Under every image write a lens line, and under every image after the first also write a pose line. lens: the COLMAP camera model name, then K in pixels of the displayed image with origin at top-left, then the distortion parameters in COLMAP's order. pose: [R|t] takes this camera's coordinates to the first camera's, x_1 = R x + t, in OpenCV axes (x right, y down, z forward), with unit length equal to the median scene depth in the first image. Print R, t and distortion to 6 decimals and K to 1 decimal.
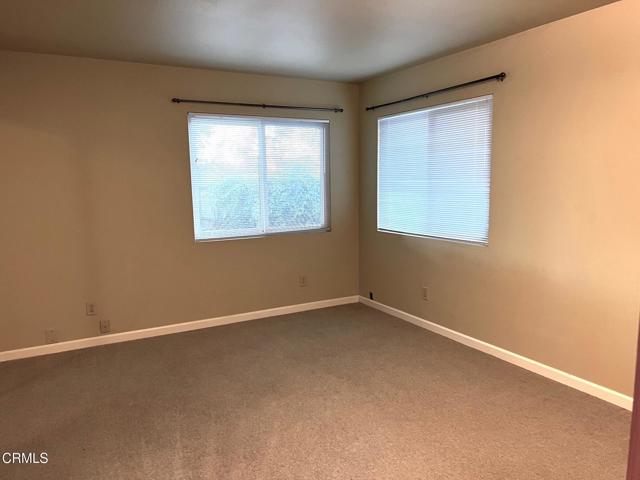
lens RADIAL K [[476.8, 0, 320.0], [0, 476.8, 240.0], [0, 0, 1]] dist [0.012683, -0.004884]
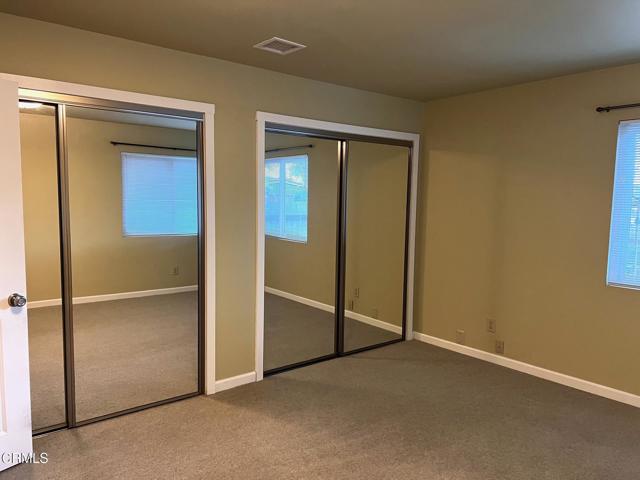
lens RADIAL K [[476.8, 0, 320.0], [0, 476.8, 240.0], [0, 0, 1]] dist [0.012683, -0.004884]
pose [[0.210019, 0.113375, -0.971102, 0.440158], [-0.154824, 0.984578, 0.081465, -0.068196], [0.965361, 0.133240, 0.224333, 0.382145]]
